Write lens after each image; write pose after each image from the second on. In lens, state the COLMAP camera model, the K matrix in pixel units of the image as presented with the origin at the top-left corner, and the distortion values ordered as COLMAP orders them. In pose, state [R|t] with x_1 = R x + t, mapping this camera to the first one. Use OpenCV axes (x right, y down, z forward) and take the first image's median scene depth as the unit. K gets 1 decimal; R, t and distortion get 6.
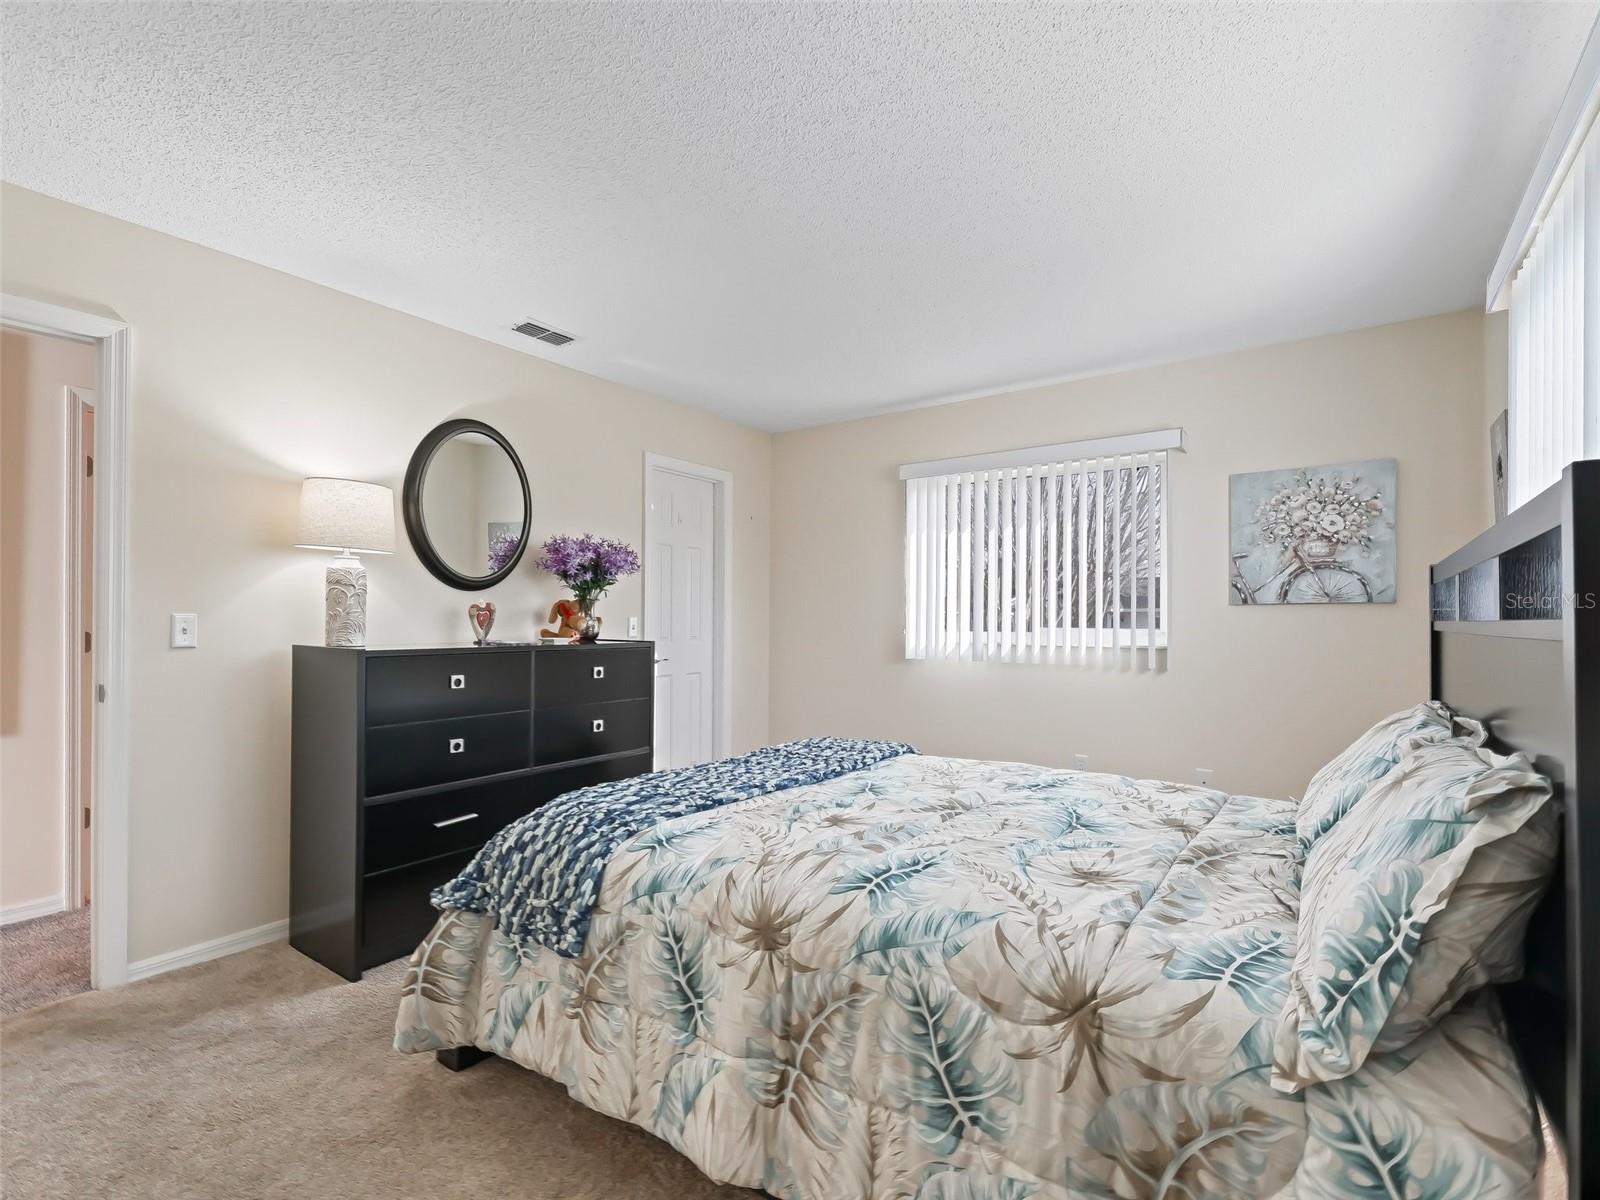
lens RADIAL K [[767.7, 0, 796.9], [0, 767.7, 612.7], [0, 0, 1]] dist [0.003595, 0.000286]
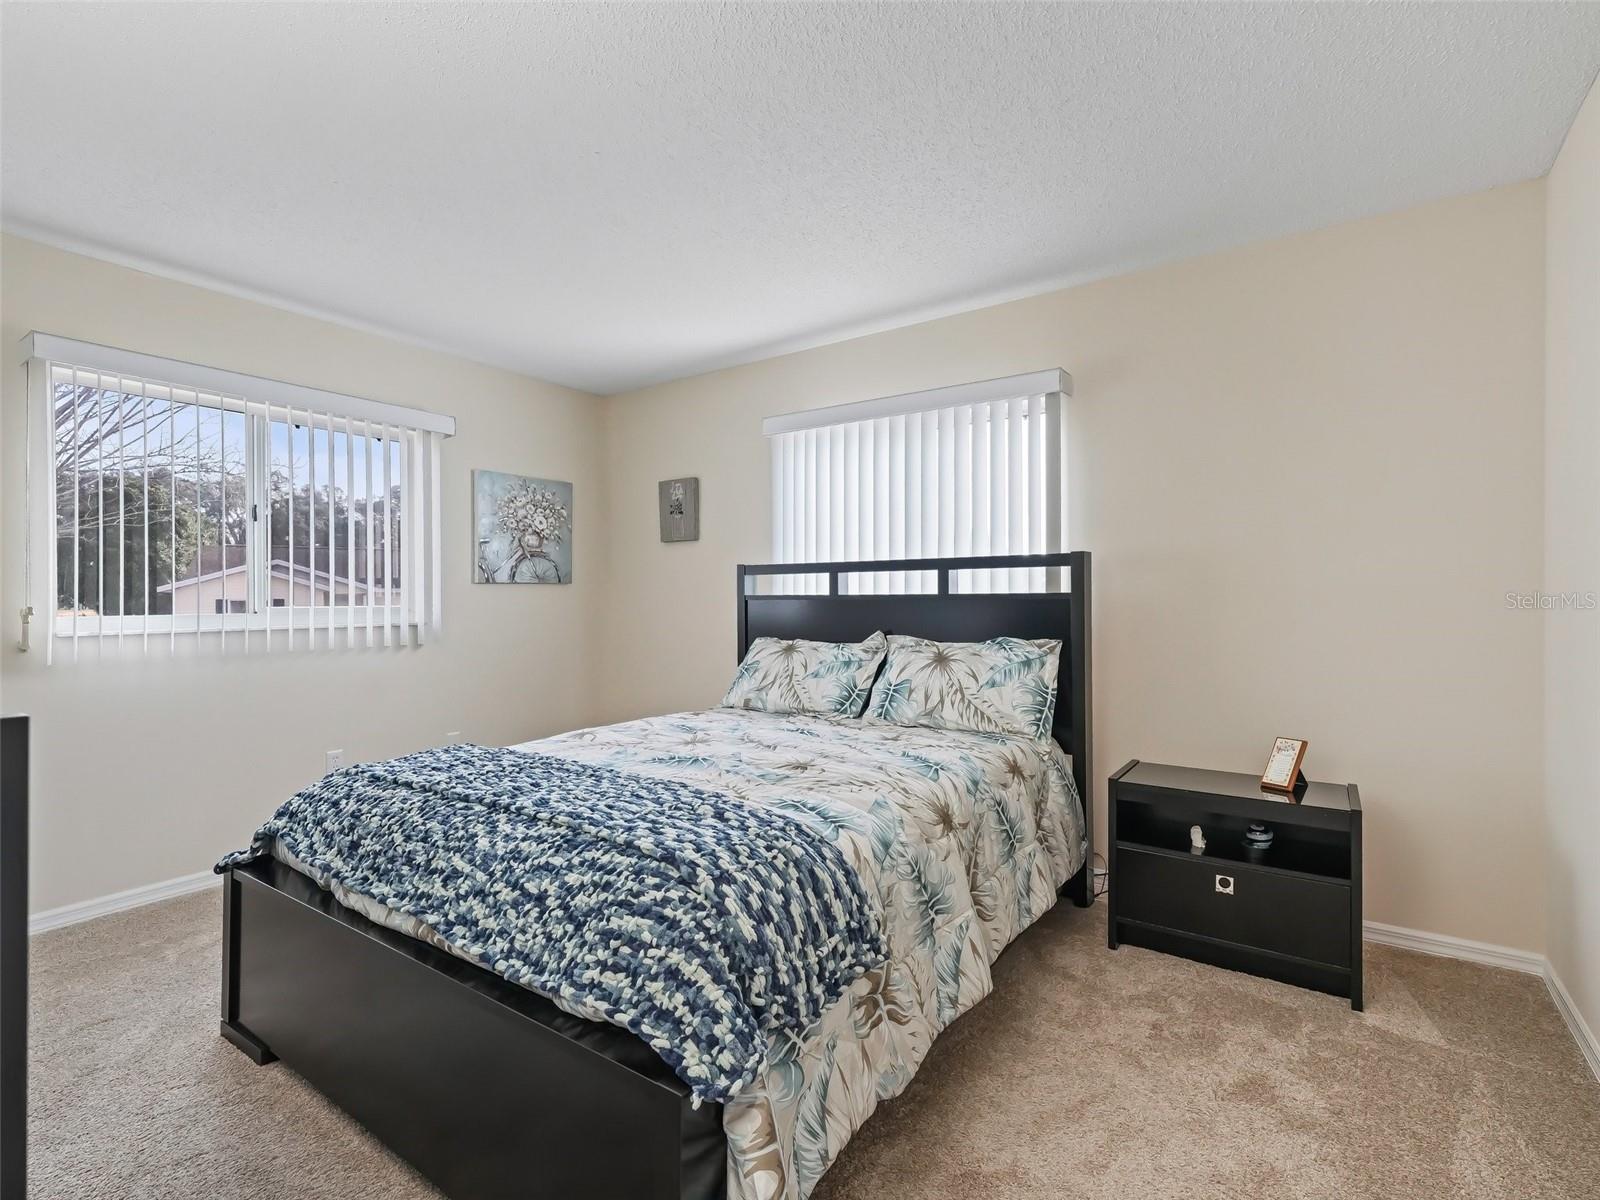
lens RADIAL K [[767.7, 0, 796.9], [0, 767.7, 612.7], [0, 0, 1]] dist [0.003595, 0.000286]
pose [[-0.021552, -0.028489, 0.999362, -0.631738], [0.000094, 0.999594, 0.028498, 0.000781], [-0.999768, 0.000708, -0.021541, 0.581306]]
